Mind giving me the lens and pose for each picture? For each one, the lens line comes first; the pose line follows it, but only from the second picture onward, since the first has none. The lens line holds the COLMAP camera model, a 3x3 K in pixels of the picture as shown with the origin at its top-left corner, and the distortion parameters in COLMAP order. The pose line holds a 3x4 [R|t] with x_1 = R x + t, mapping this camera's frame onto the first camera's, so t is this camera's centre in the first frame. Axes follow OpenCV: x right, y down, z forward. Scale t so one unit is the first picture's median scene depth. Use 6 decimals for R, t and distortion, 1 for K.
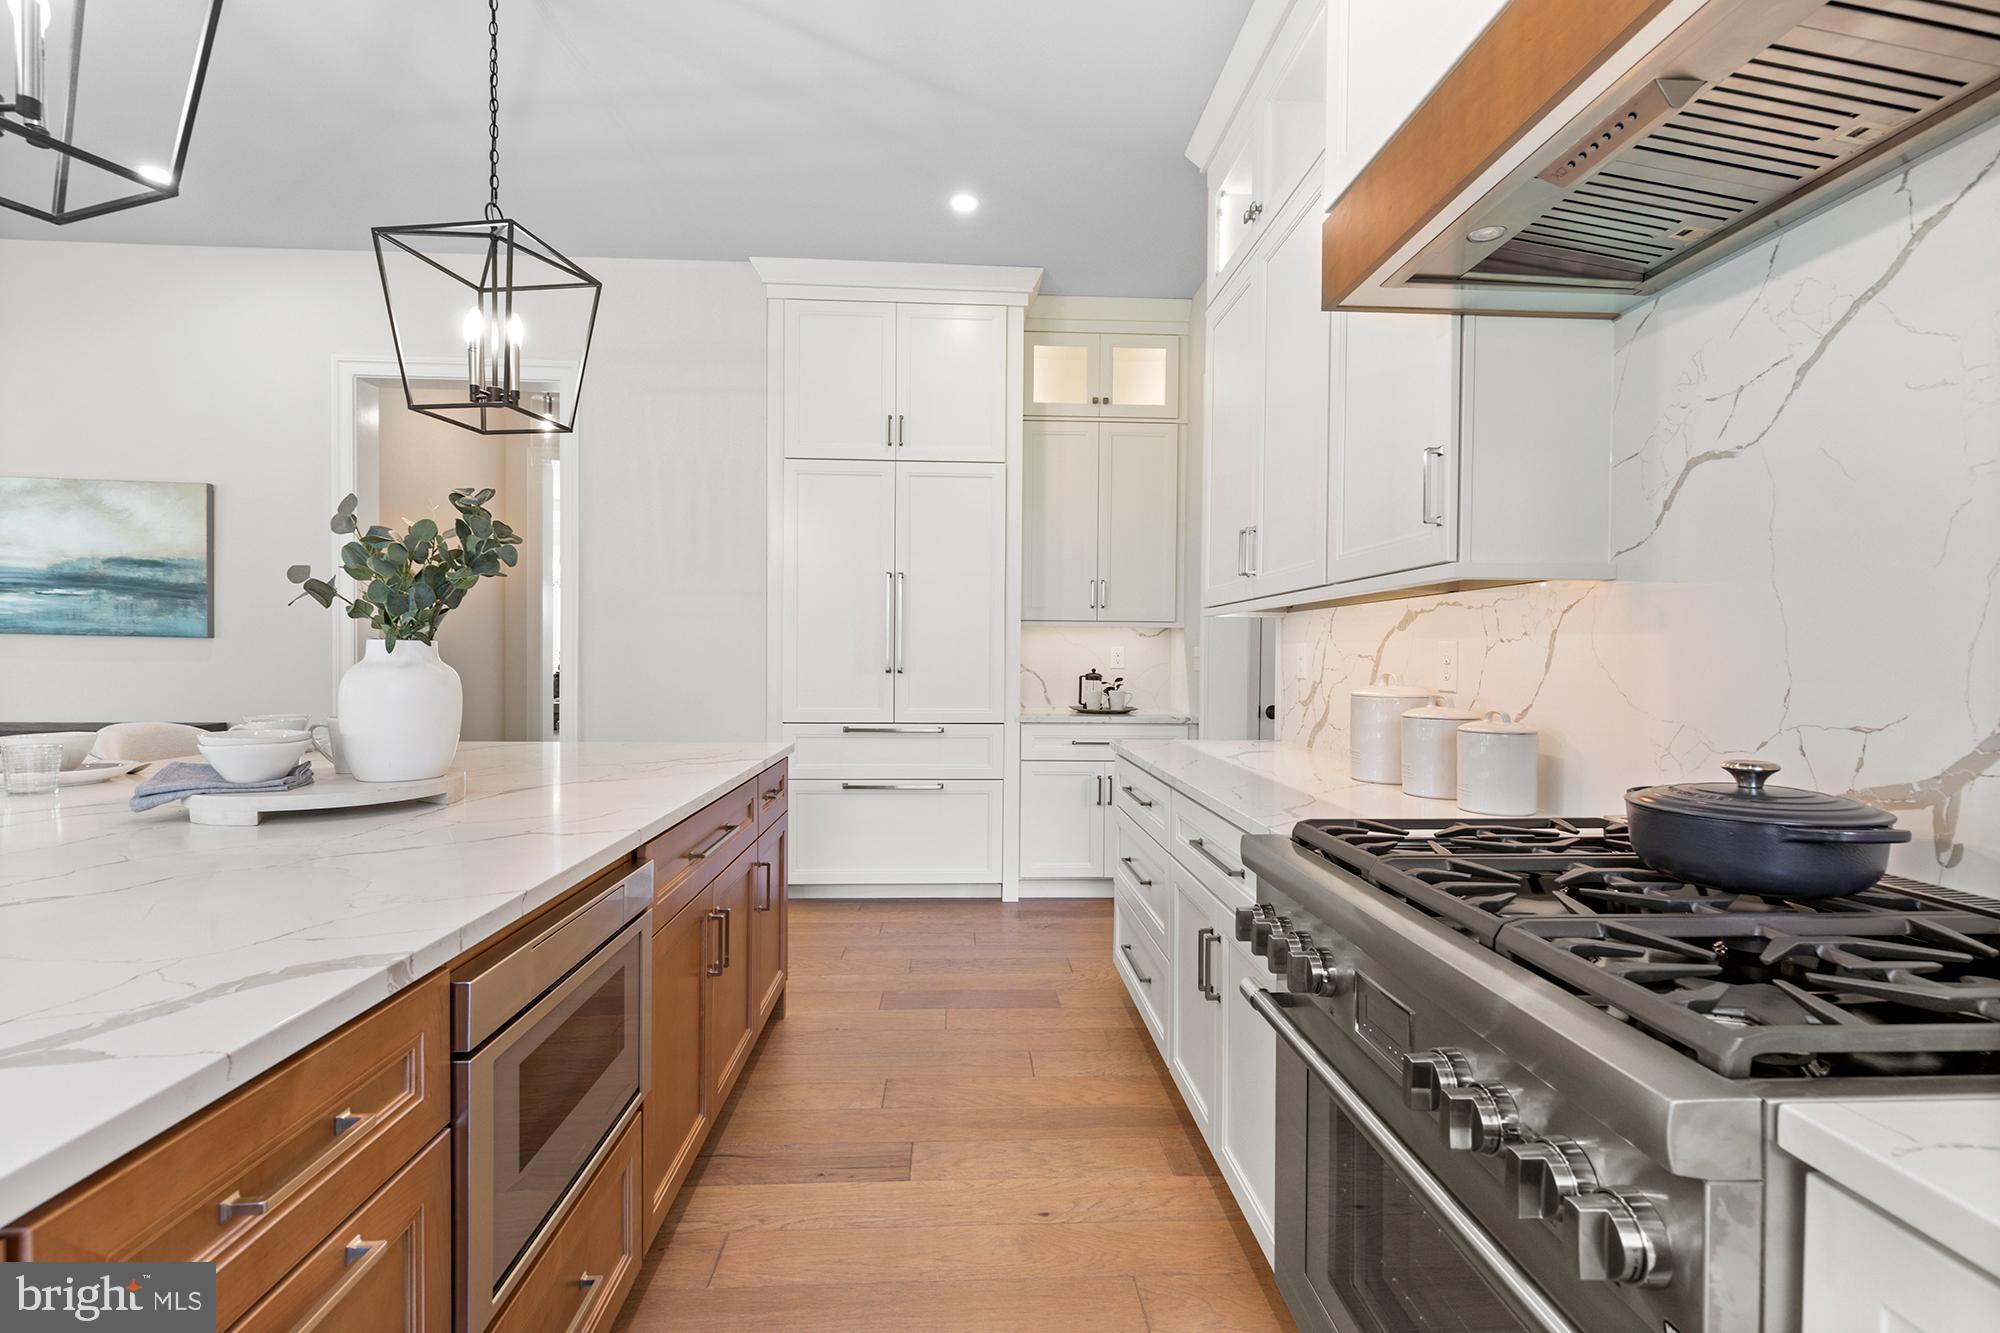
lens RADIAL K [[901.7, 0, 1006.9], [0, 901.7, 669.0], [0, 0, 1]] dist [0.005349, -0.000428]
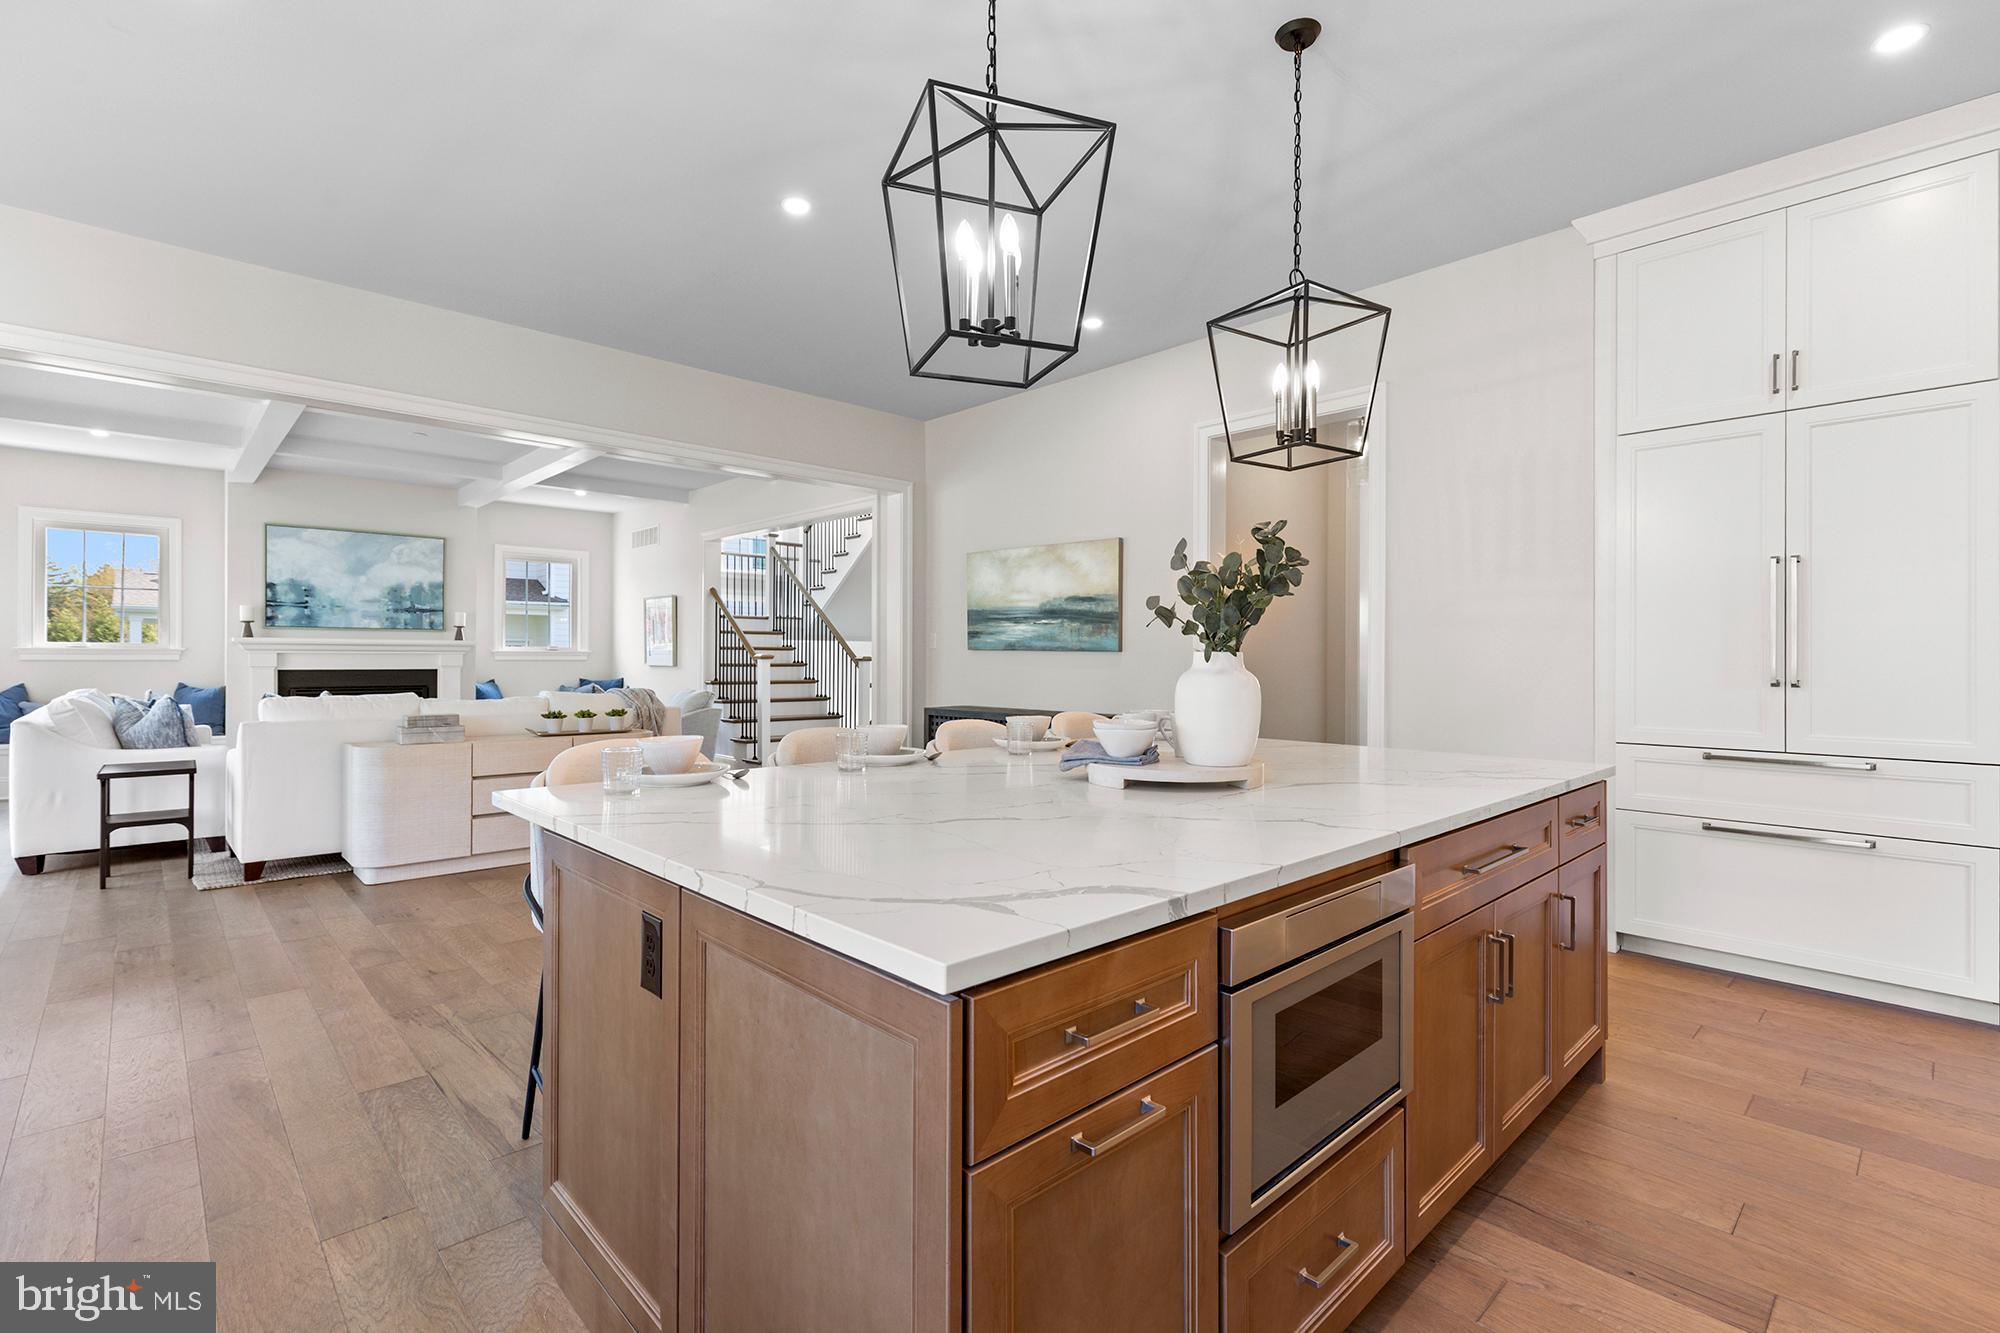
lens RADIAL K [[901.7, 0, 997.5], [0, 901.7, 655.7], [0, 0, 1]] dist [0.005349, -0.000428]
pose [[0.647408, -0.008410, -0.762097, 0.062394], [-0.010605, 0.999743, -0.020041, 0.001015], [0.762070, 0.021057, 0.647152, -0.019635]]
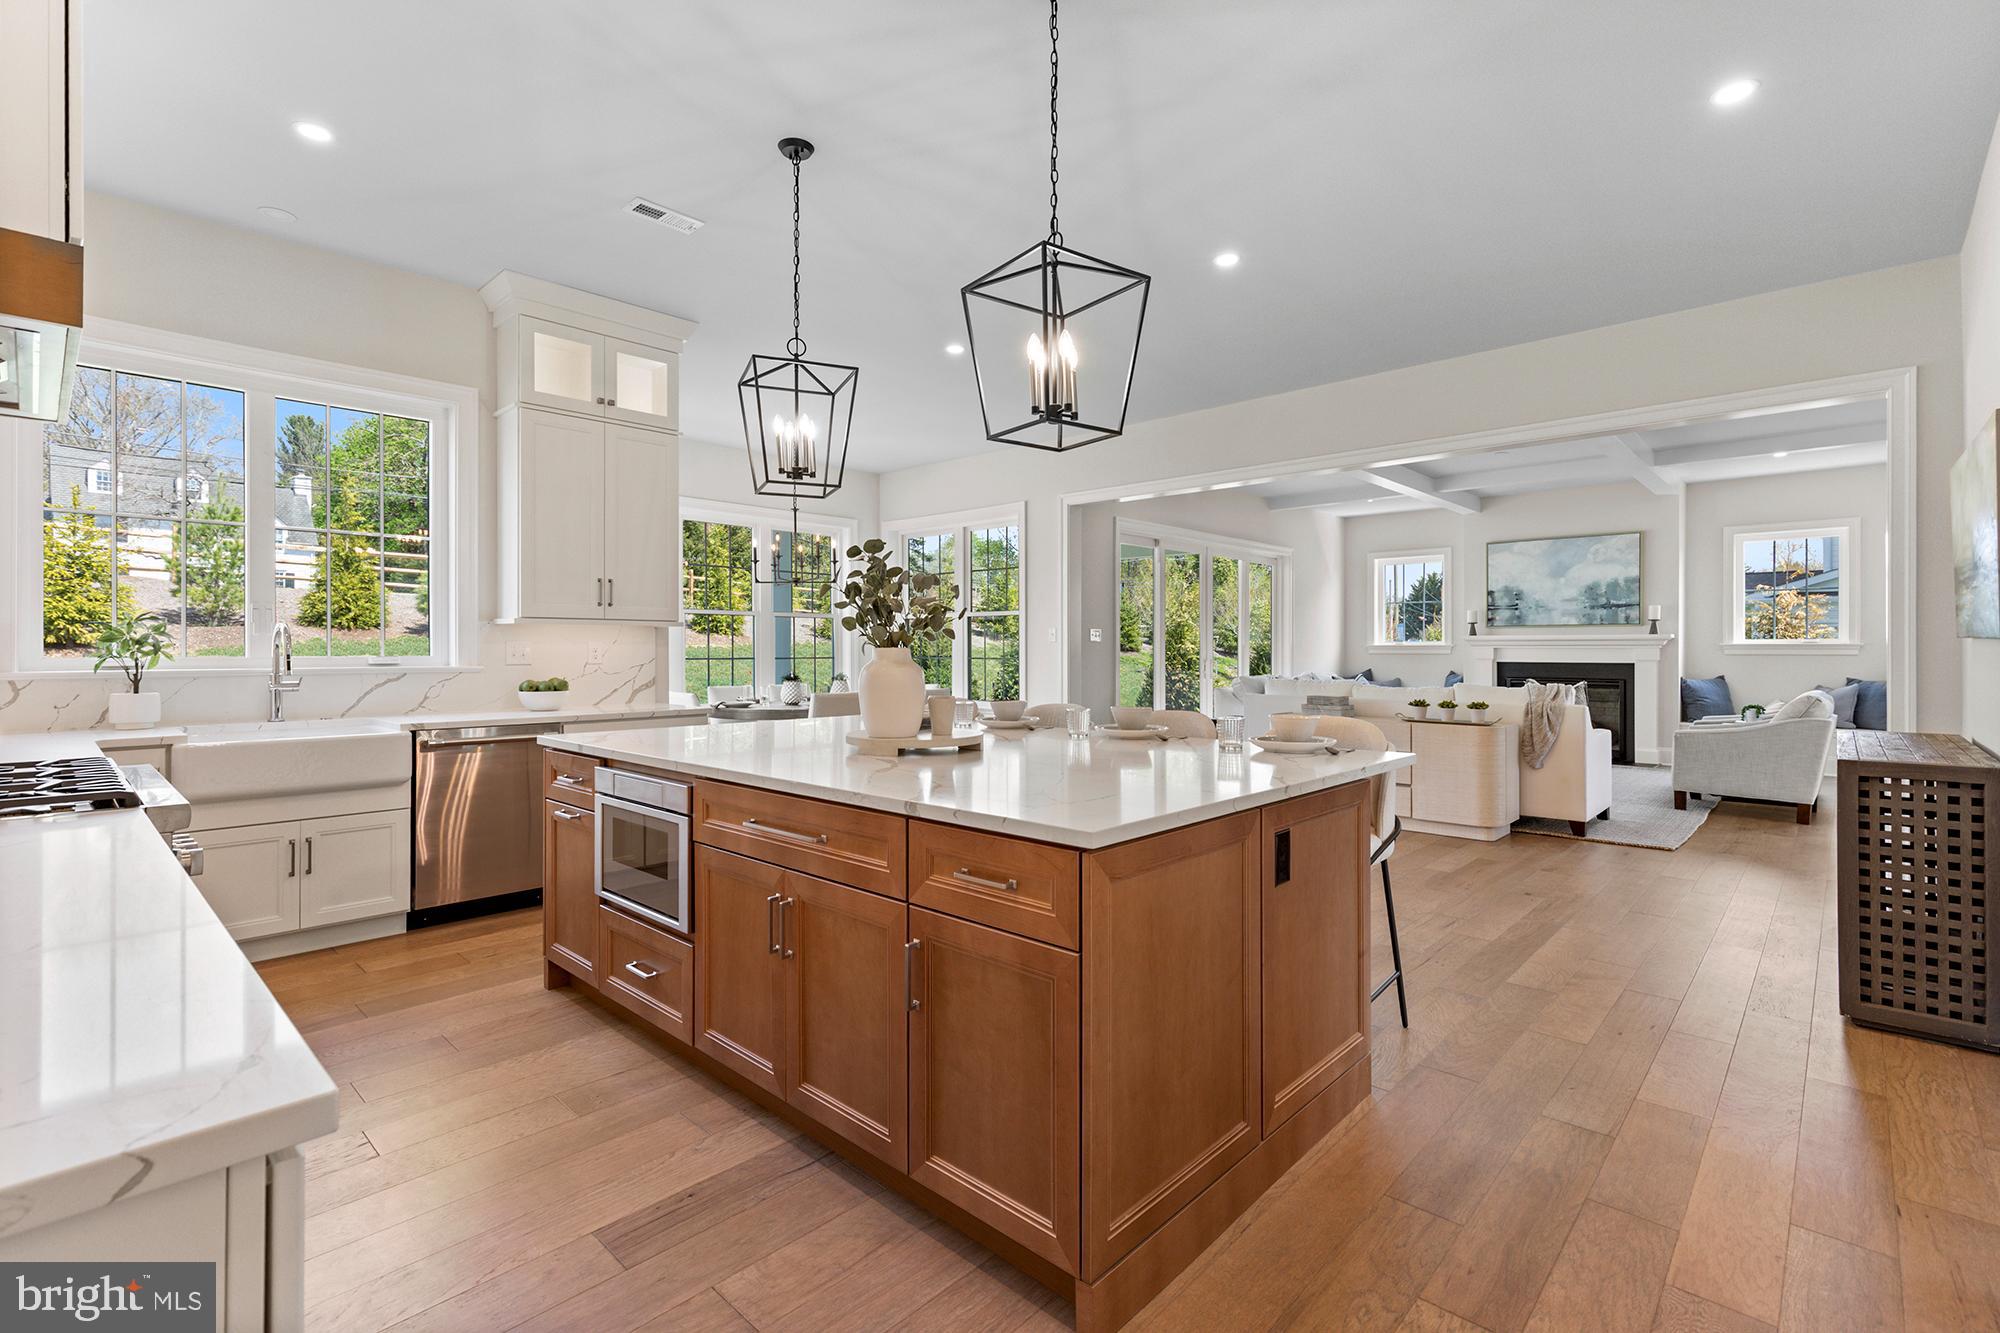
lens RADIAL K [[901.7, 0, 1006.3], [0, 901.7, 648.5], [0, 0, 1]] dist [0.005349, -0.000428]
pose [[-0.719314, -0.008935, -0.694628, 0.225457], [-0.017880, 0.999824, 0.005655, -0.036941], [0.694455, 0.016487, -0.719347, 1.891016]]
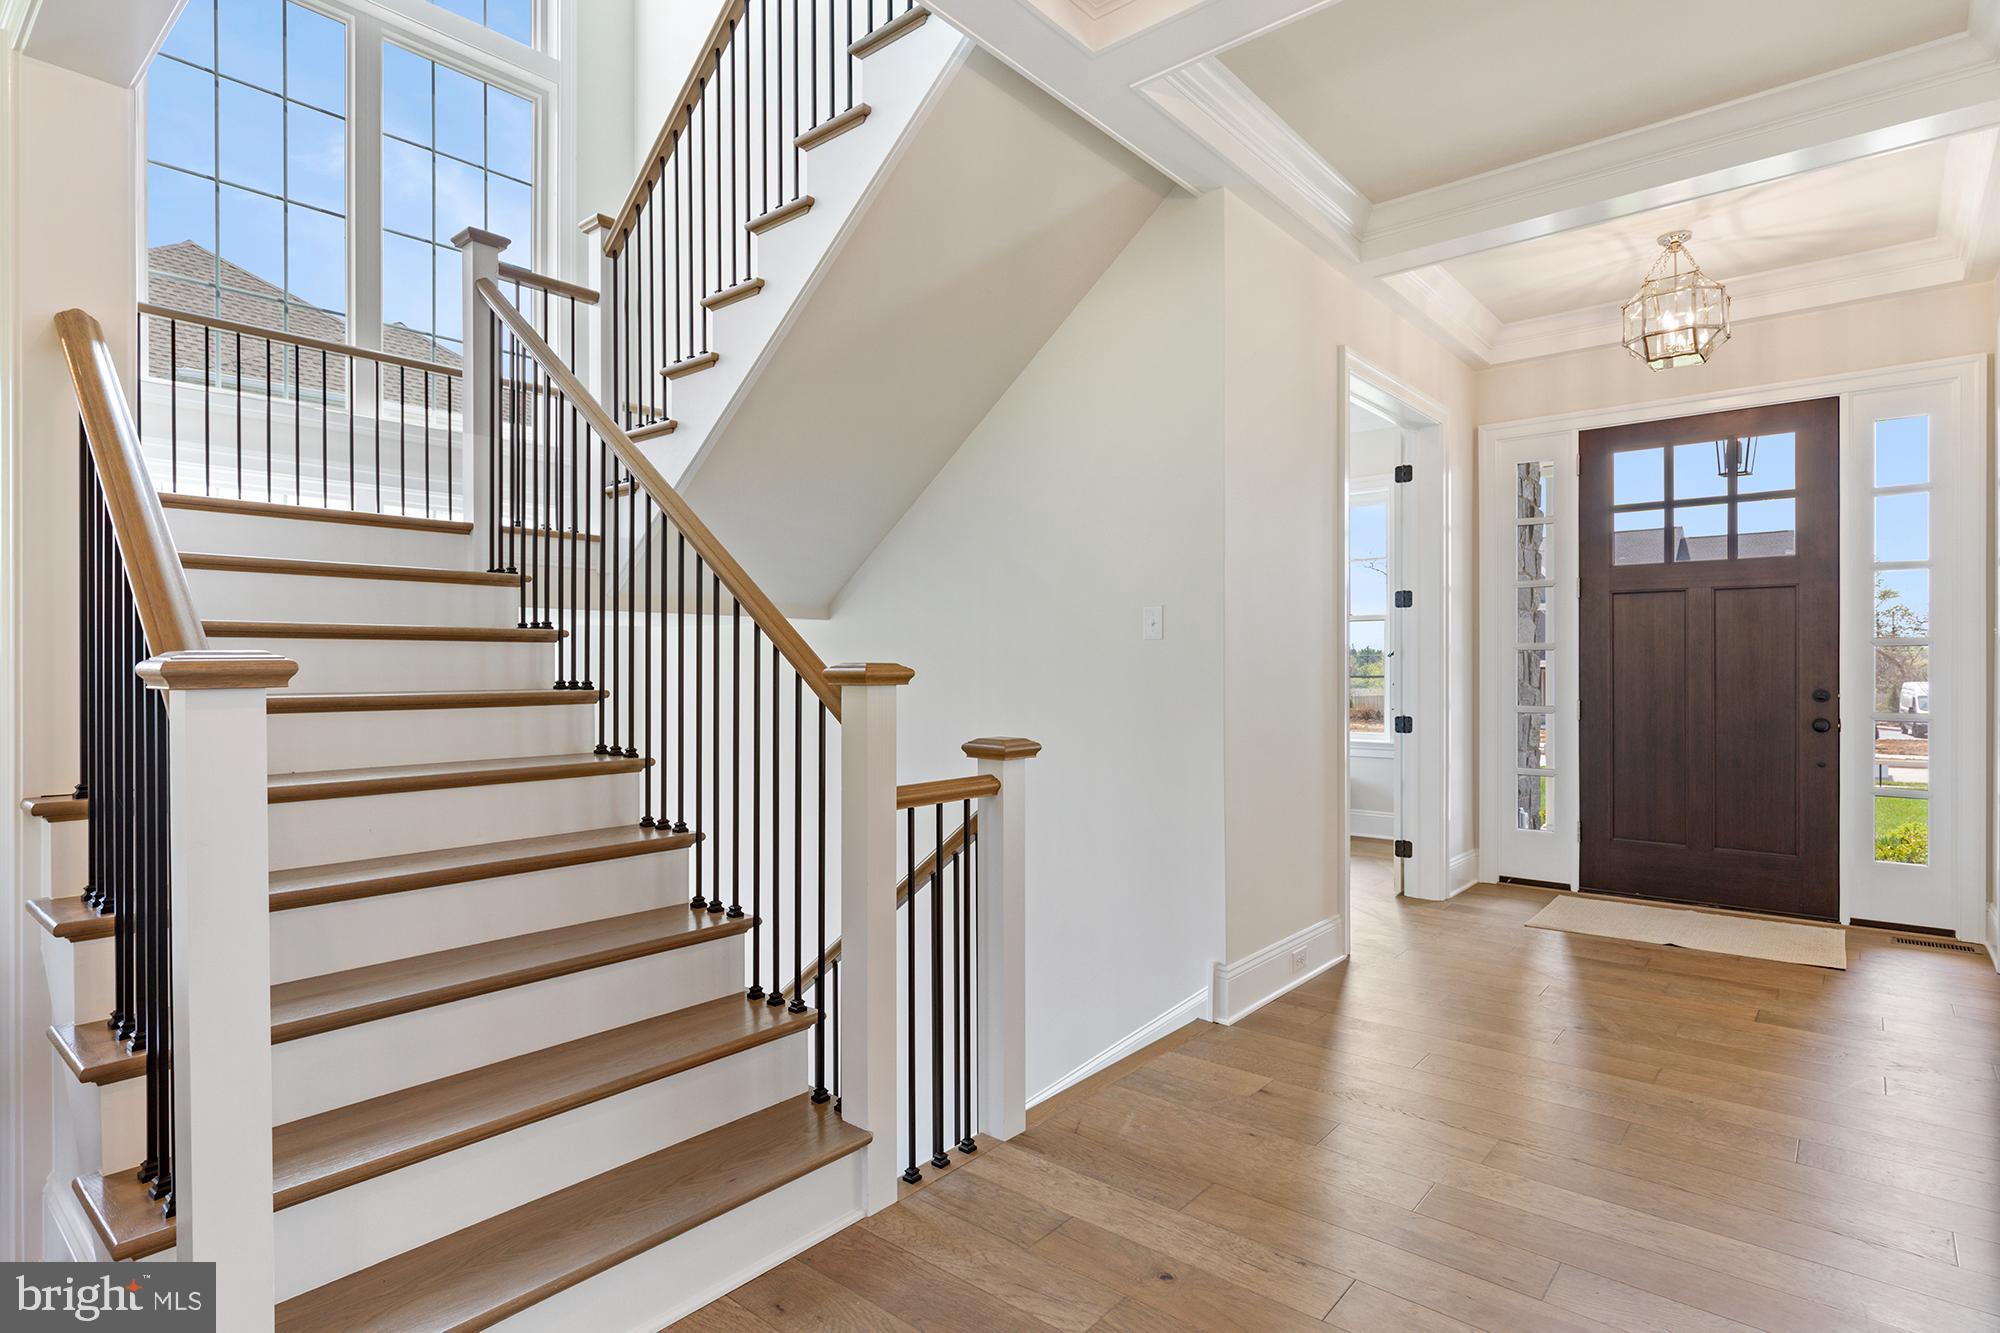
lens RADIAL K [[1021.4, 0, 1010.1], [0, 1021.4, 670.4], [0, 0, 1]] dist [0.000033, -0.001229]
pose [[0.731932, -0.008420, -0.681325, -3.054797], [-0.000484, 0.999917, -0.012878, -0.057202], [0.681377, 0.009755, 0.731867, 1.759057]]
